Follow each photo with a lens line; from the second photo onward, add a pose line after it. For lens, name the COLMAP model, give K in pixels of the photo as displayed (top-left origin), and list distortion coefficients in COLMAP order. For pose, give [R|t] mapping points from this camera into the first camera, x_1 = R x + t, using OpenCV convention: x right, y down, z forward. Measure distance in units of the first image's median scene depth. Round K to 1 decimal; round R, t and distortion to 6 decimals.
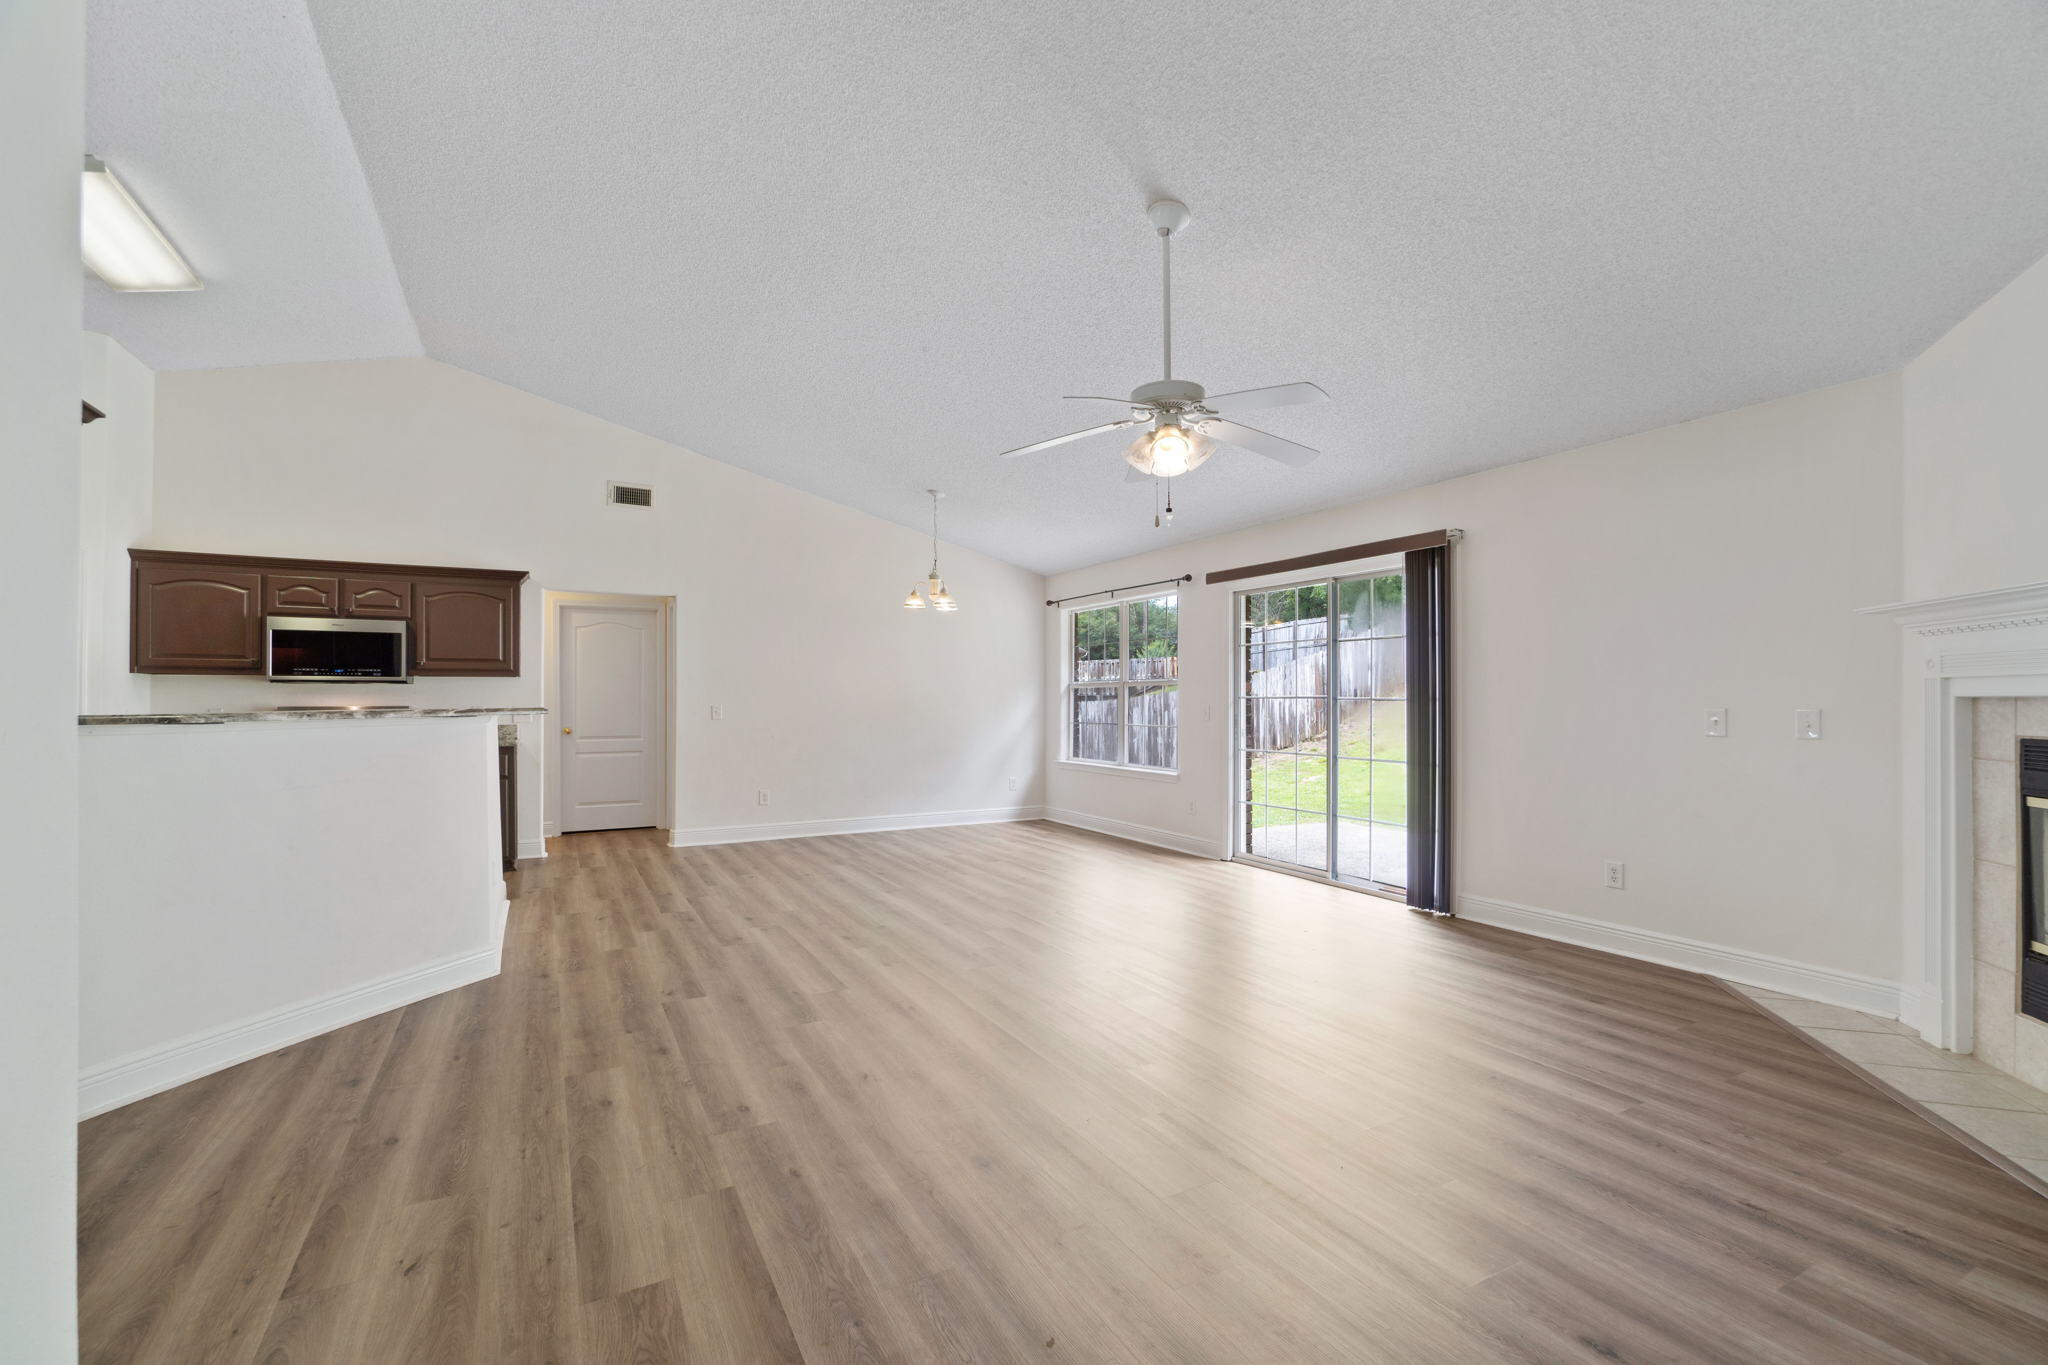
lens RADIAL K [[889.2, 0, 1012.8], [0, 889.2, 693.1], [0, 0, 1]] dist [-0.004803, 0.000530]
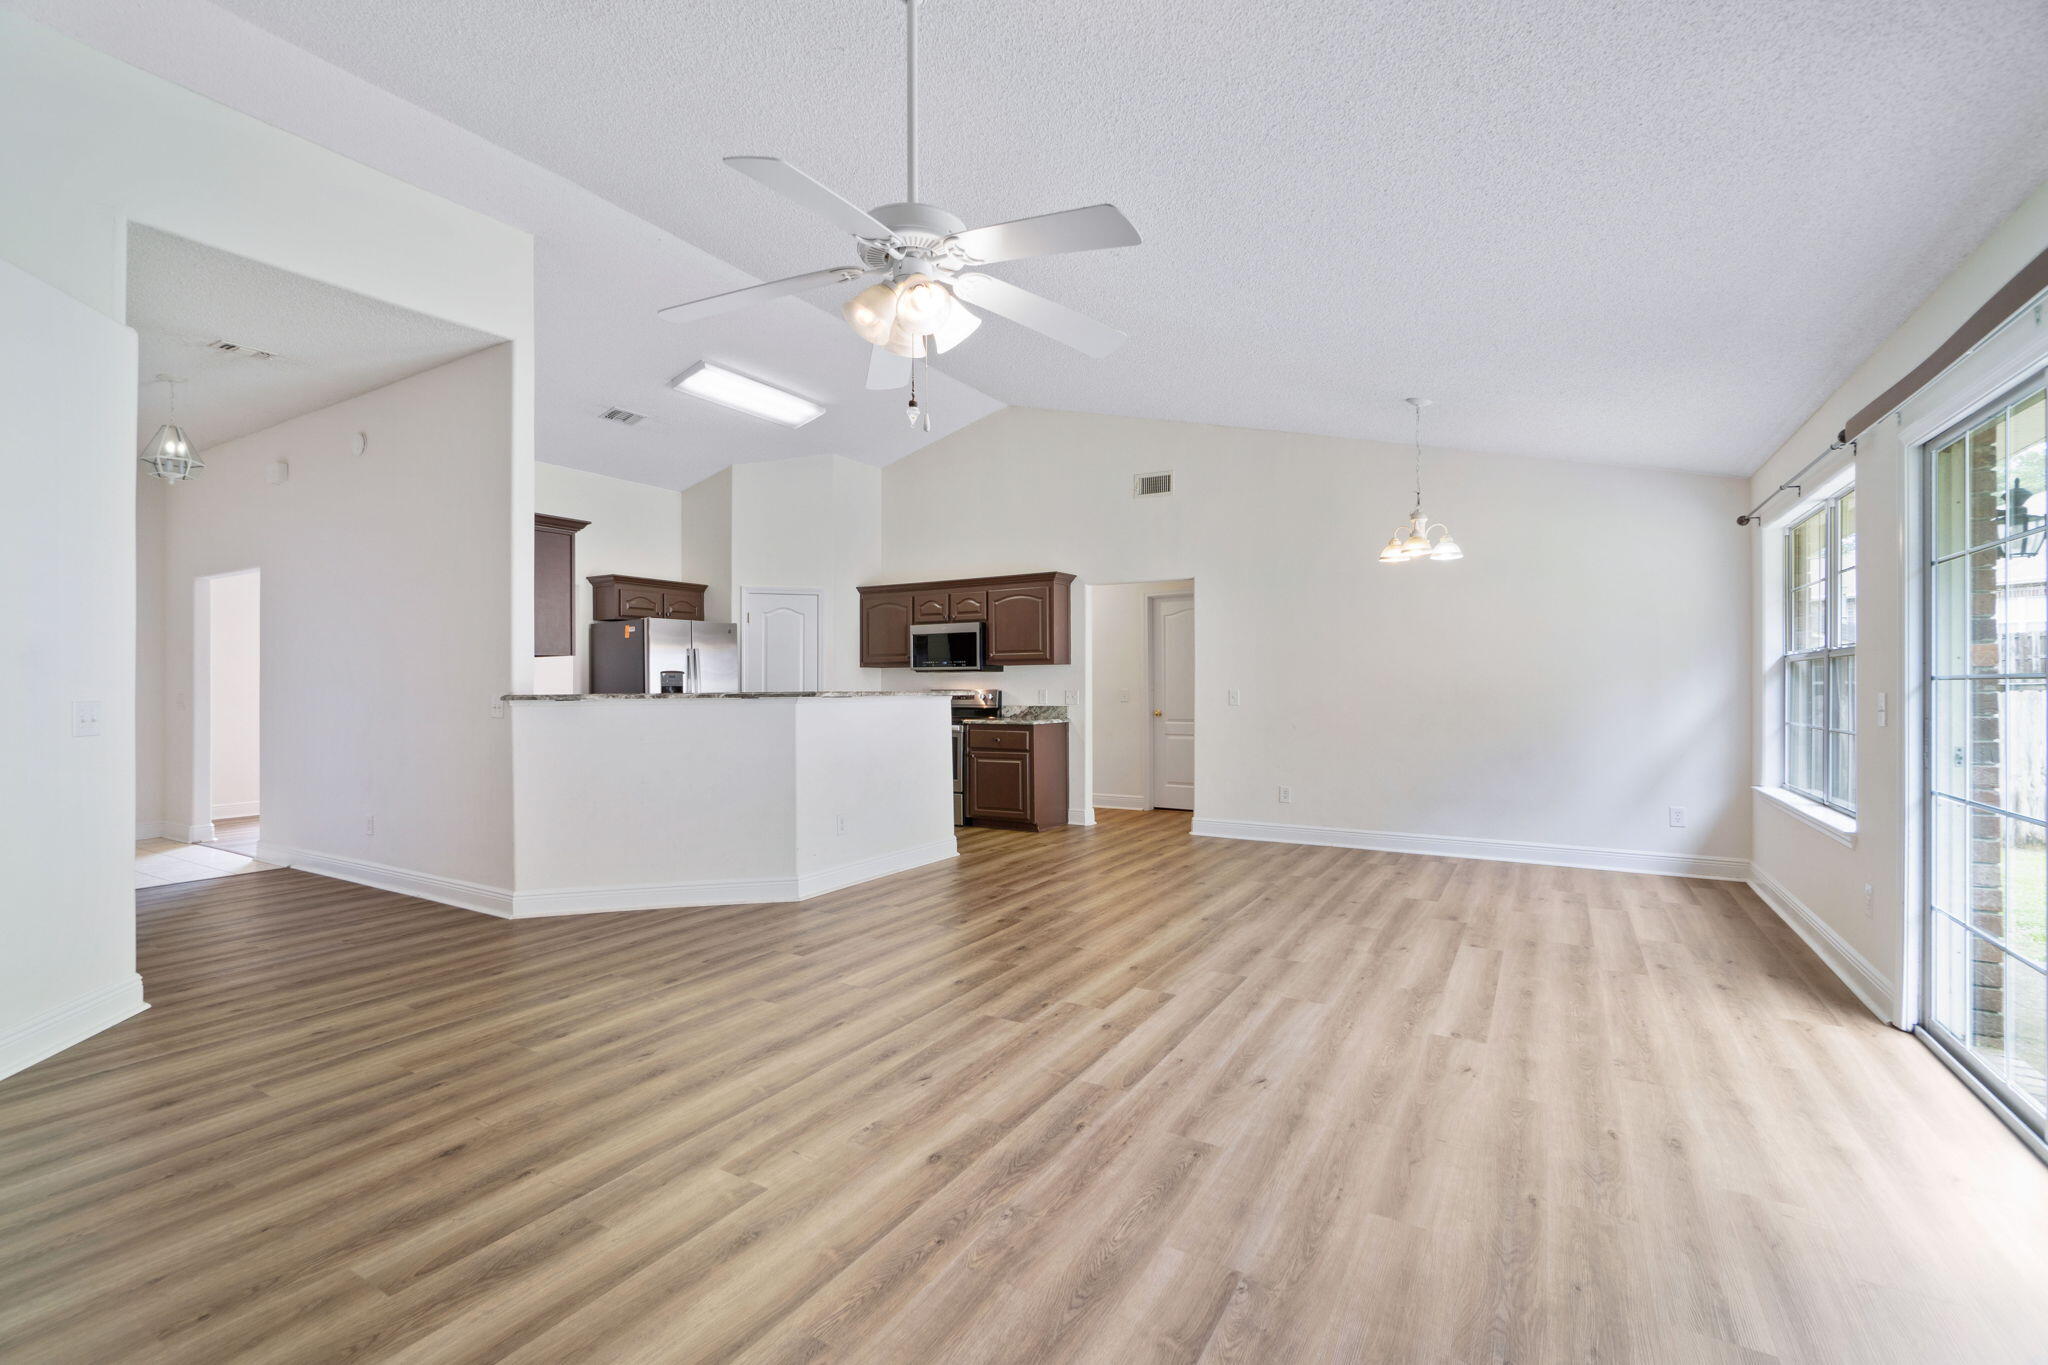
lens RADIAL K [[889.2, 0, 1005.1], [0, 889.2, 688.6], [0, 0, 1]] dist [-0.004803, 0.000530]
pose [[0.507797, 0.002662, -0.861473, 0.742189], [0.009405, 0.999918, 0.008634, 0.004473], [0.861426, -0.012487, 0.507730, 0.678051]]
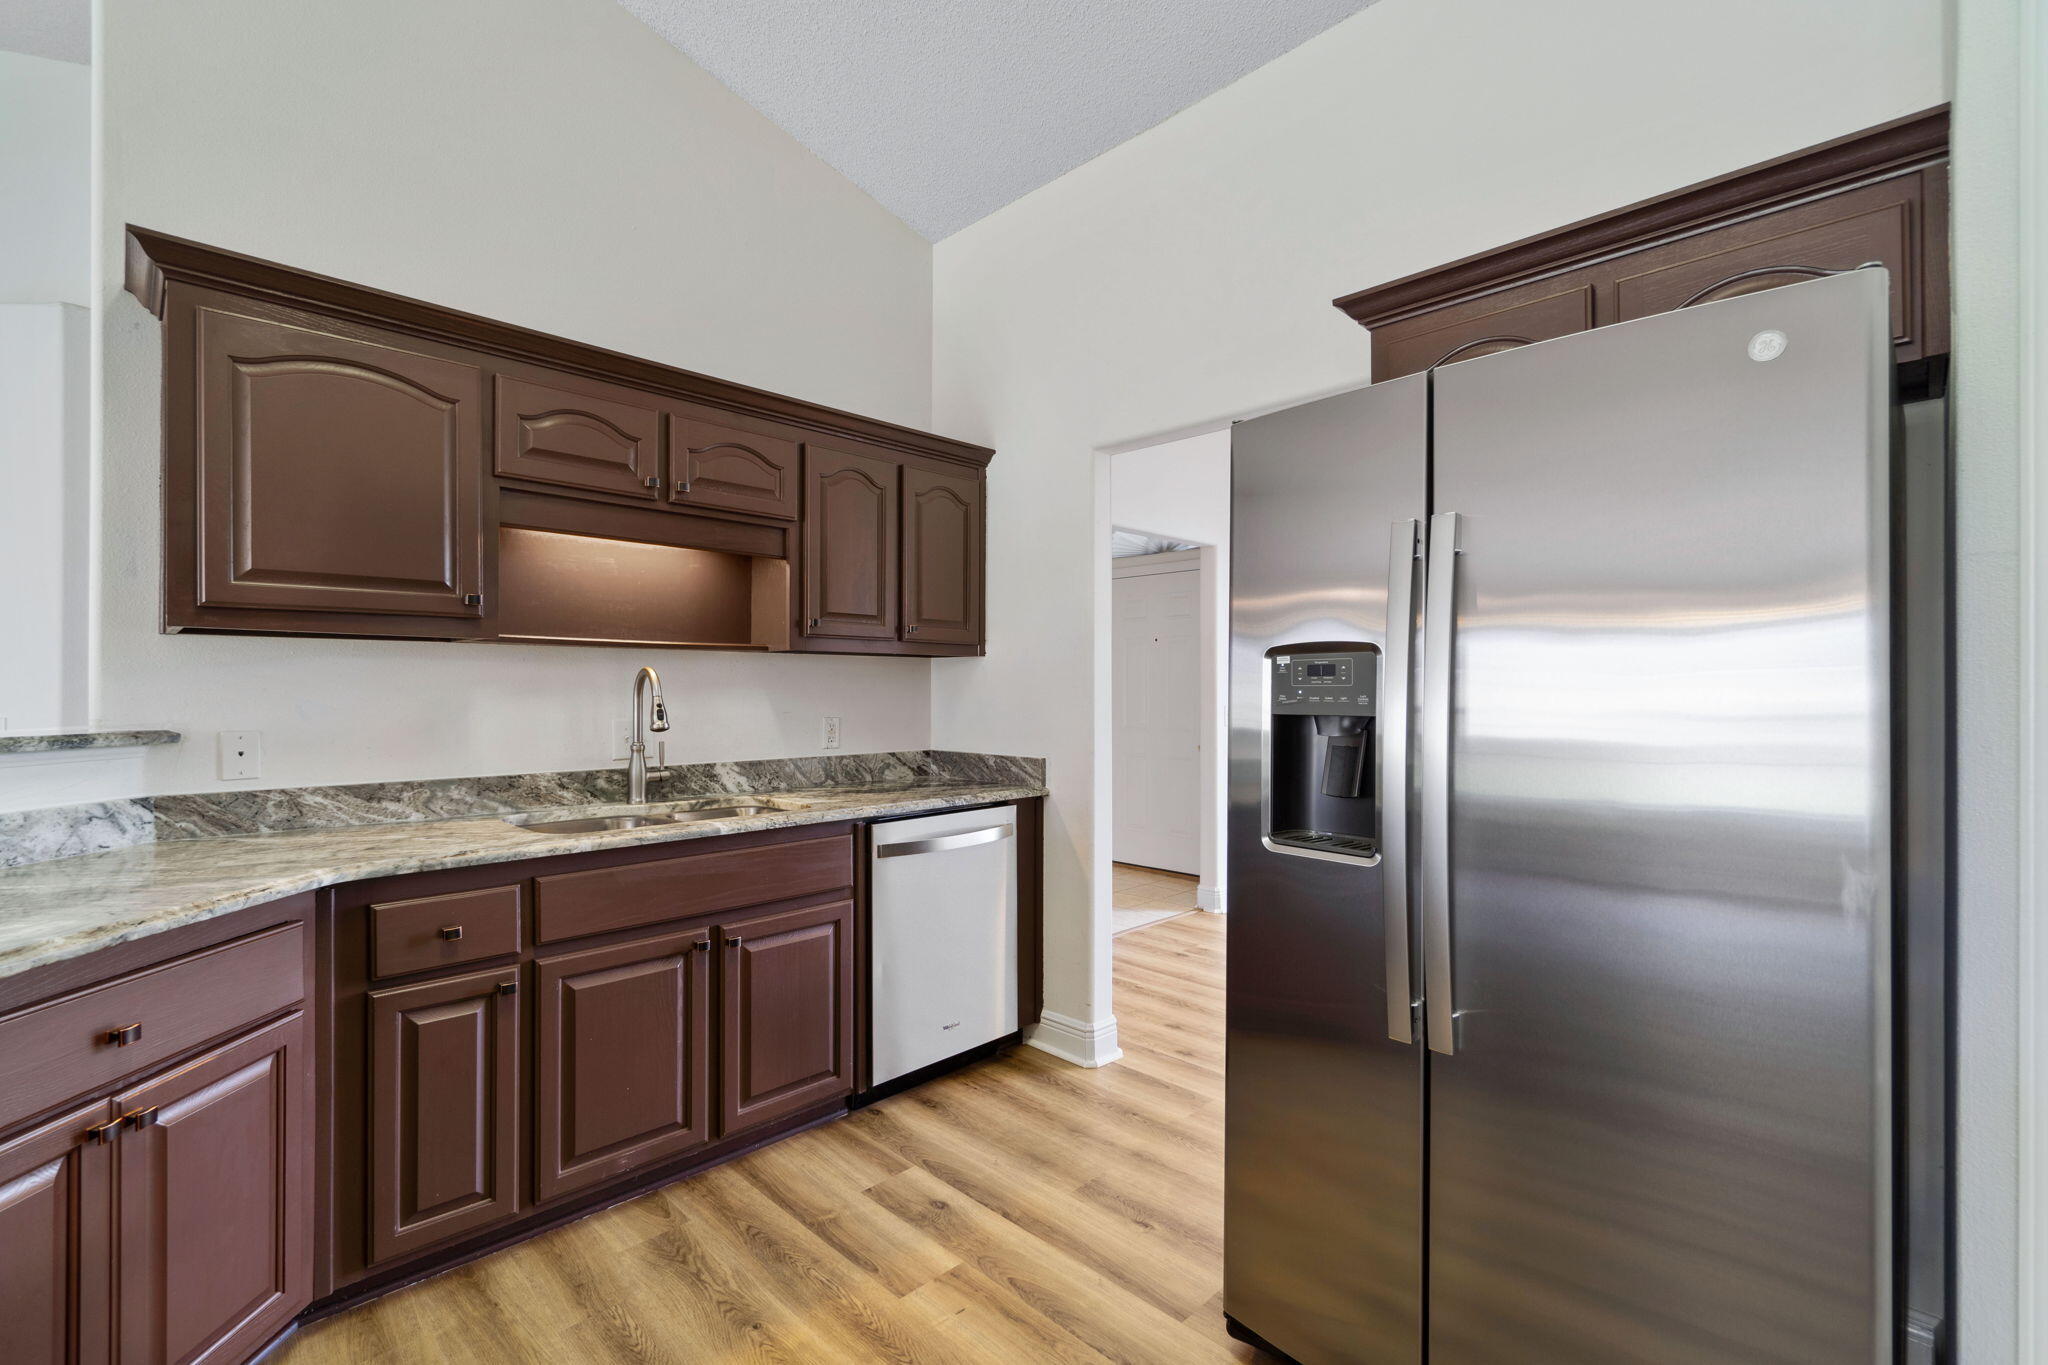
lens RADIAL K [[889.2, 0, 1029.0], [0, 889.2, 683.5], [0, 0, 1]] dist [-0.004803, 0.000530]
pose [[-0.947604, -0.000463, -0.319447, -1.189672], [0.003483, 0.999925, -0.011780, -0.001168], [0.319429, -0.012276, -0.947531, 1.439576]]
